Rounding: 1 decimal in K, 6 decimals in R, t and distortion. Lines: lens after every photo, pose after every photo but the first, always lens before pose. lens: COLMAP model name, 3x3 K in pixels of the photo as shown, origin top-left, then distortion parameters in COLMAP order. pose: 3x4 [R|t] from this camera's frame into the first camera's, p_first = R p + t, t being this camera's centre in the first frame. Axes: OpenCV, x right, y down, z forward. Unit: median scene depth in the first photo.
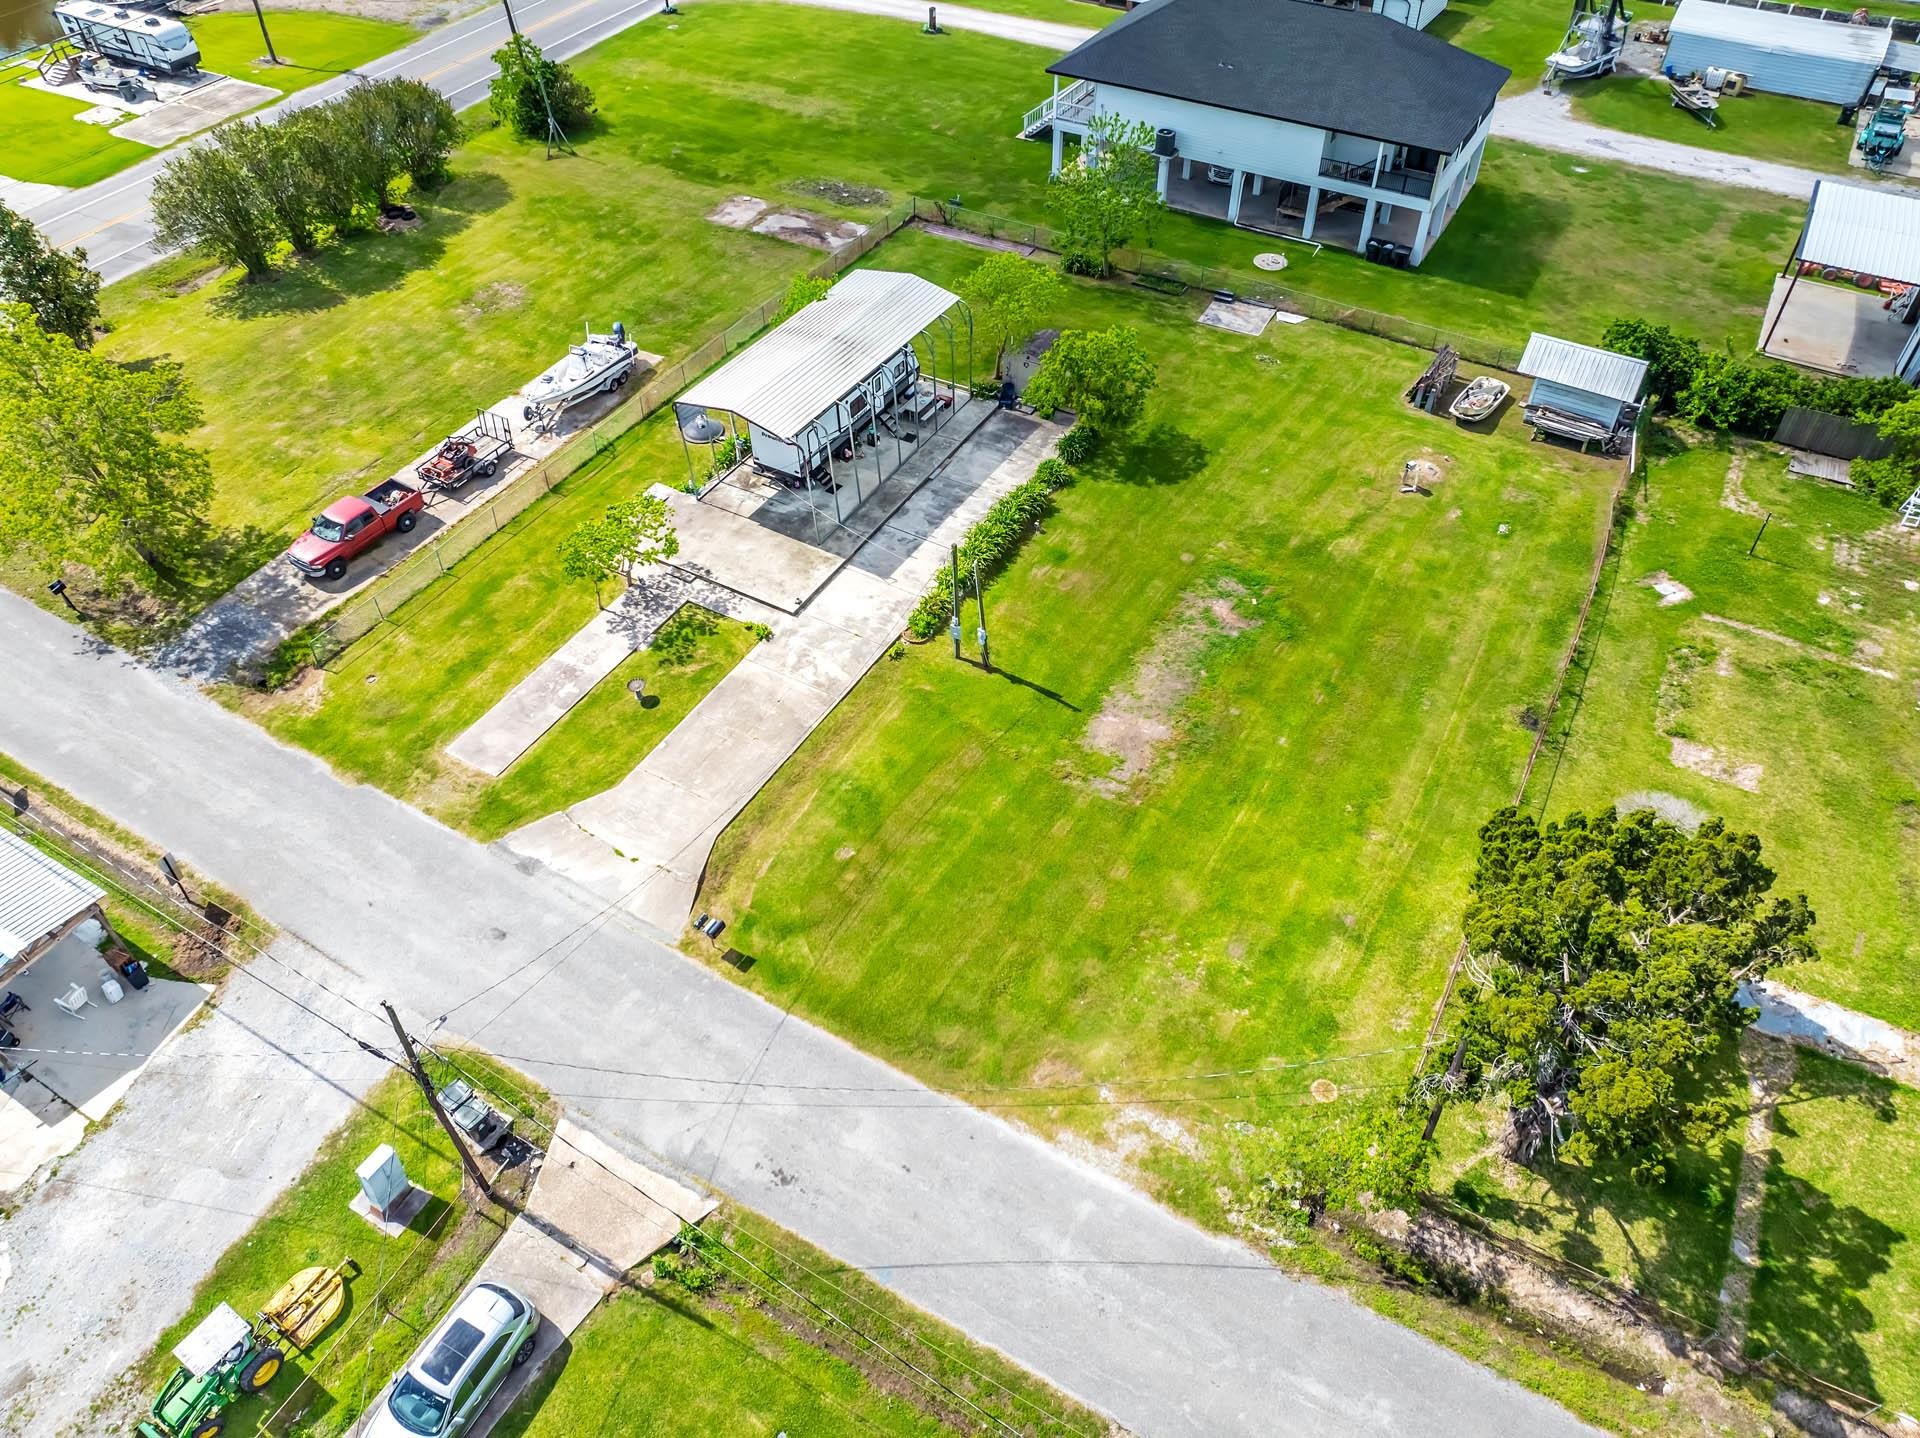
lens RADIAL K [[1337.1, 0, 963.2], [0, 1337.1, 719.0], [0, 0, 1]] dist [-0.039933, 0.006904]
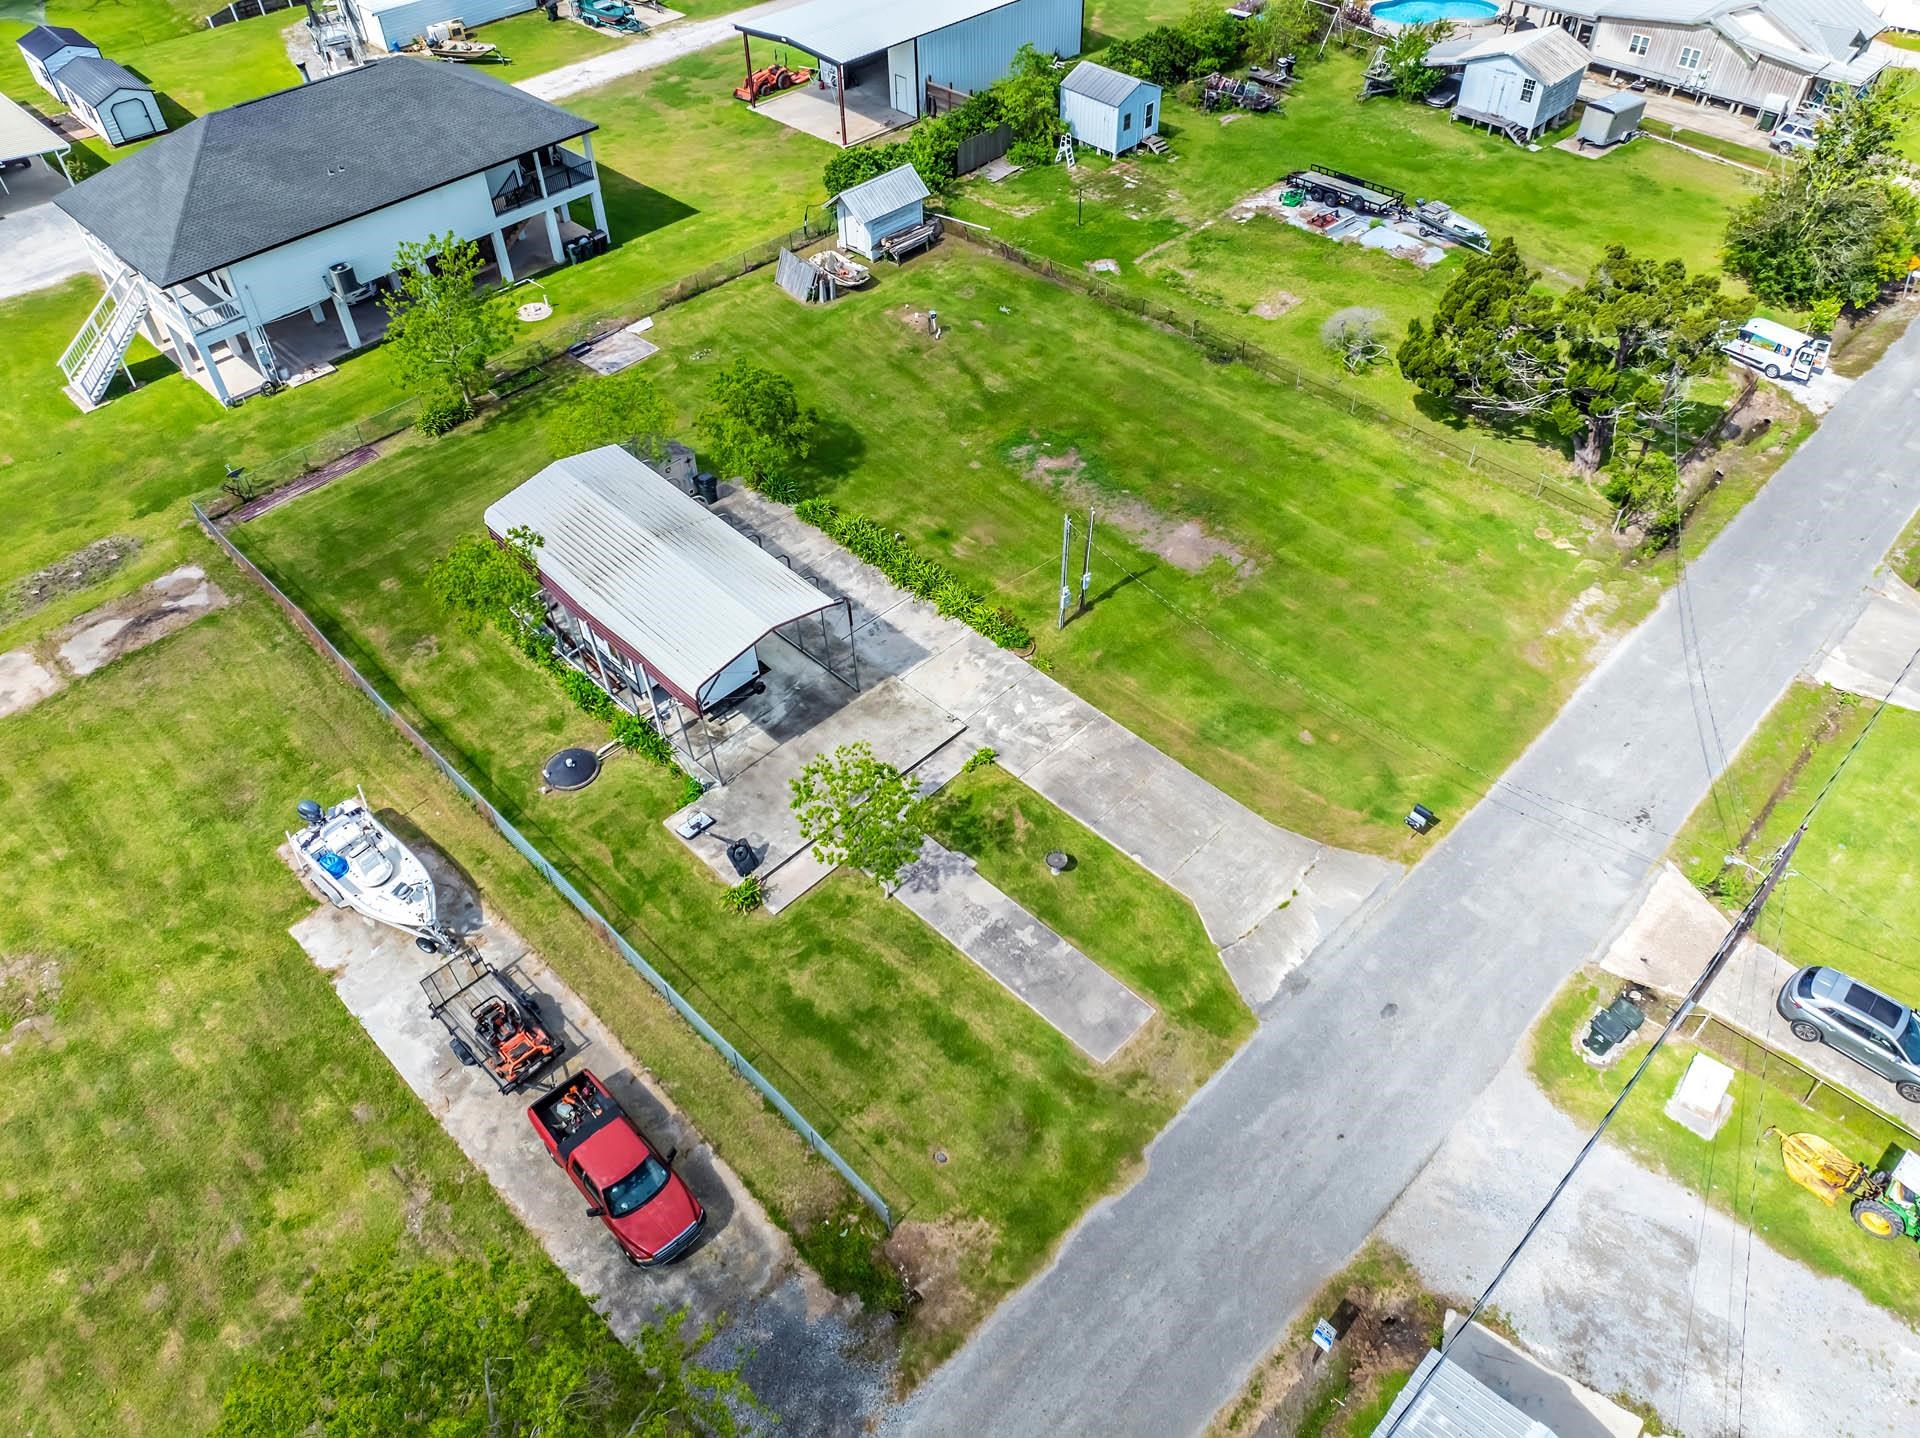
lens RADIAL K [[1337.1, 0, 963.2], [0, 1337.1, 719.0], [0, 0, 1]] dist [-0.039933, 0.006904]
pose [[0.254465, -0.692050, 0.675511, -0.758394], [0.699146, 0.614247, 0.365917, -0.427828], [-0.668164, 0.379167, 0.640148, 0.432617]]
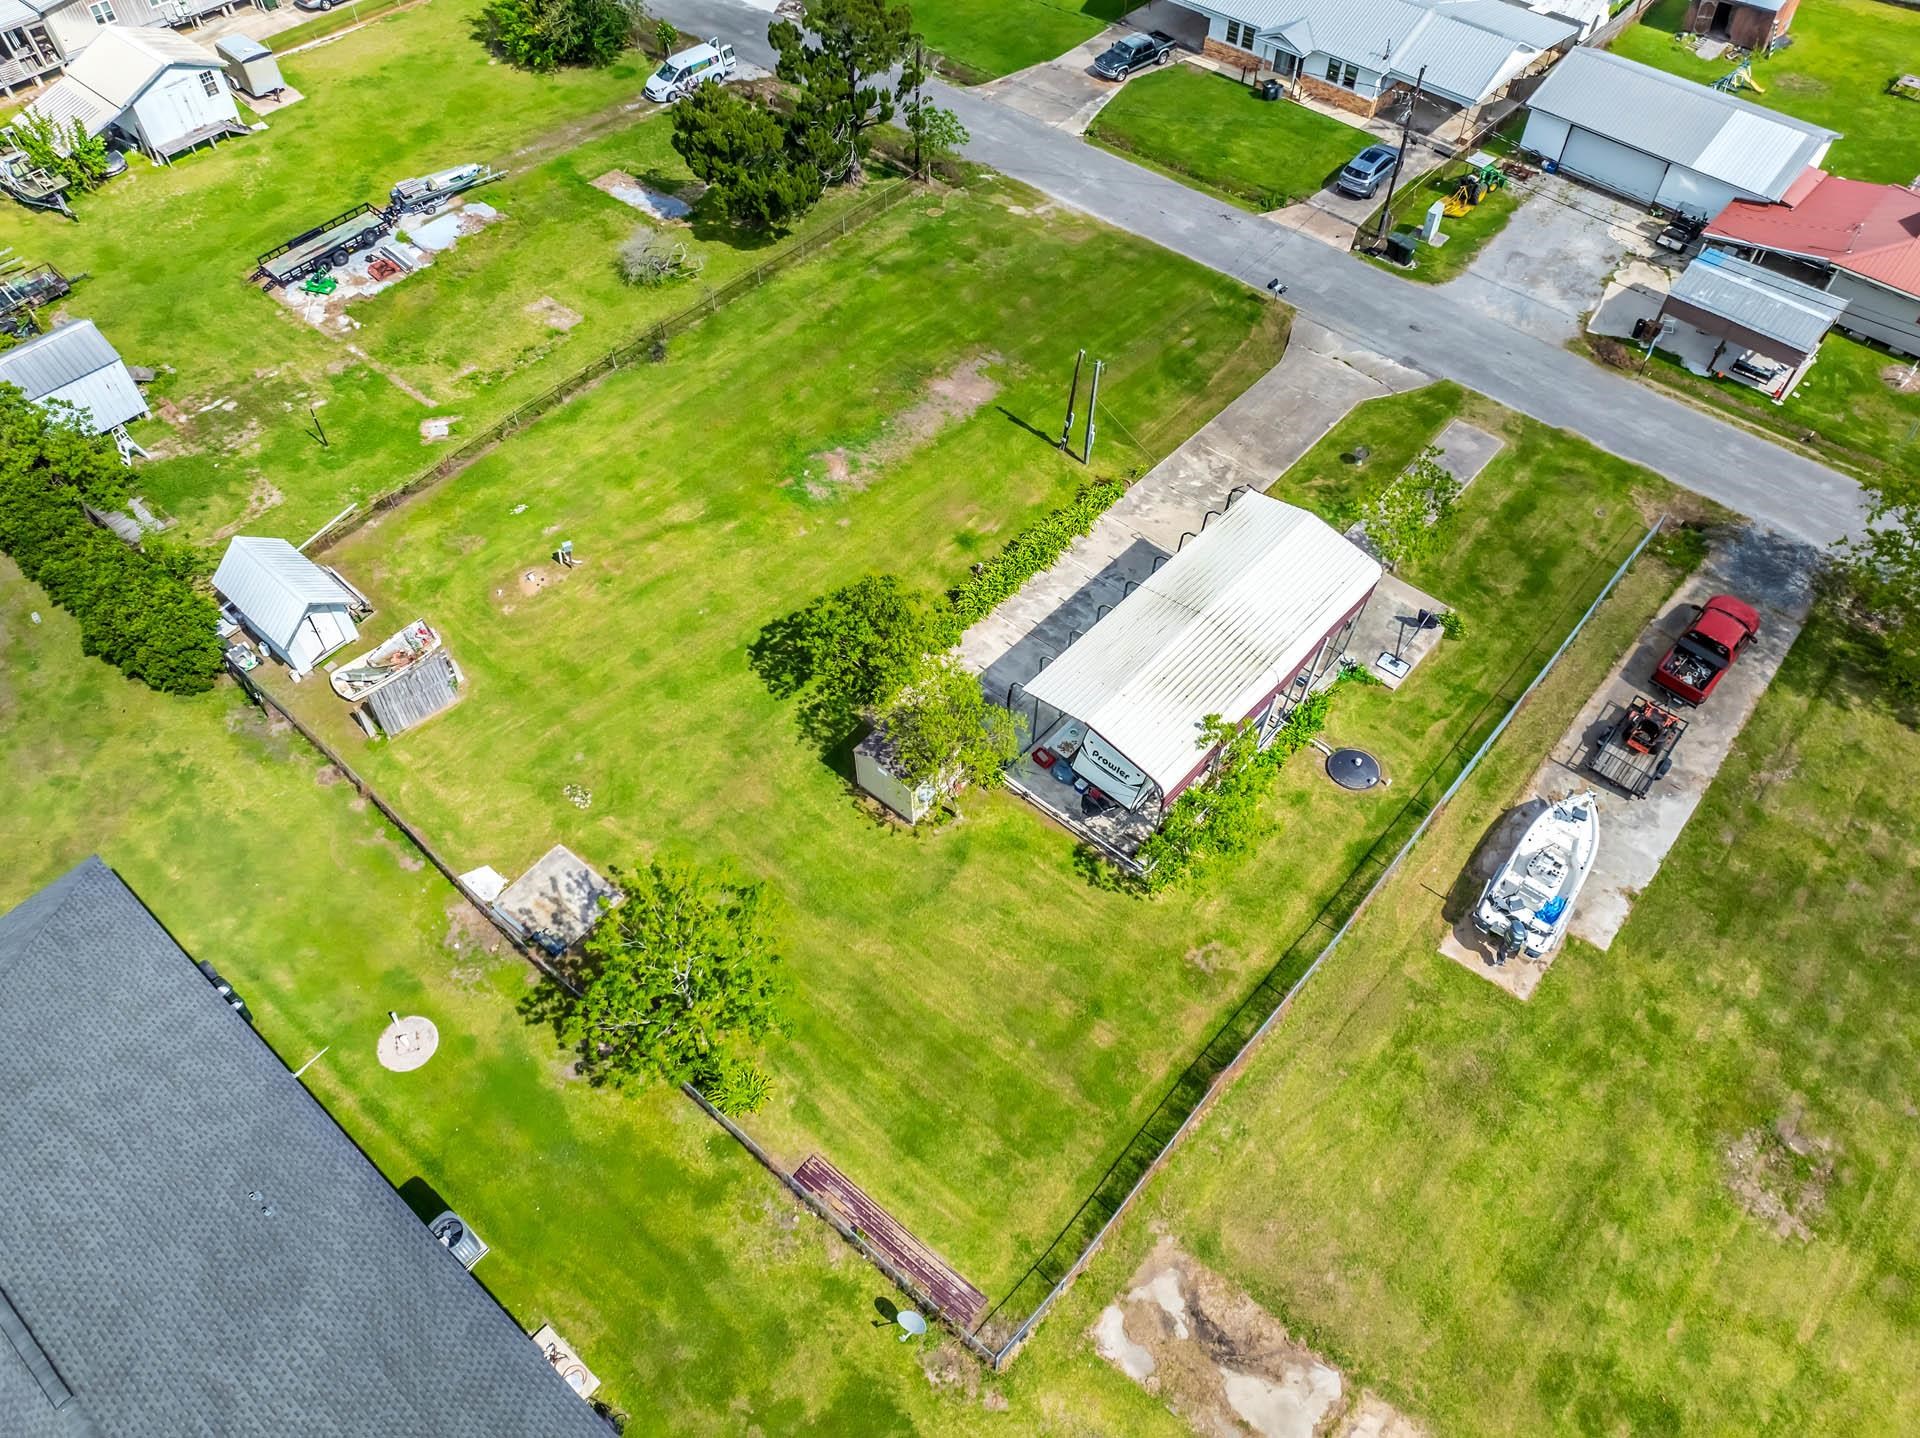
lens RADIAL K [[1337.1, 0, 963.2], [0, 1337.1, 719.0], [0, 0, 1]] dist [-0.039933, 0.006904]
pose [[-0.981648, -0.152980, 0.113860, -0.065792], [0.133016, -0.121435, 0.983646, -1.224070], [-0.136651, 0.980740, 0.139555, 1.076830]]
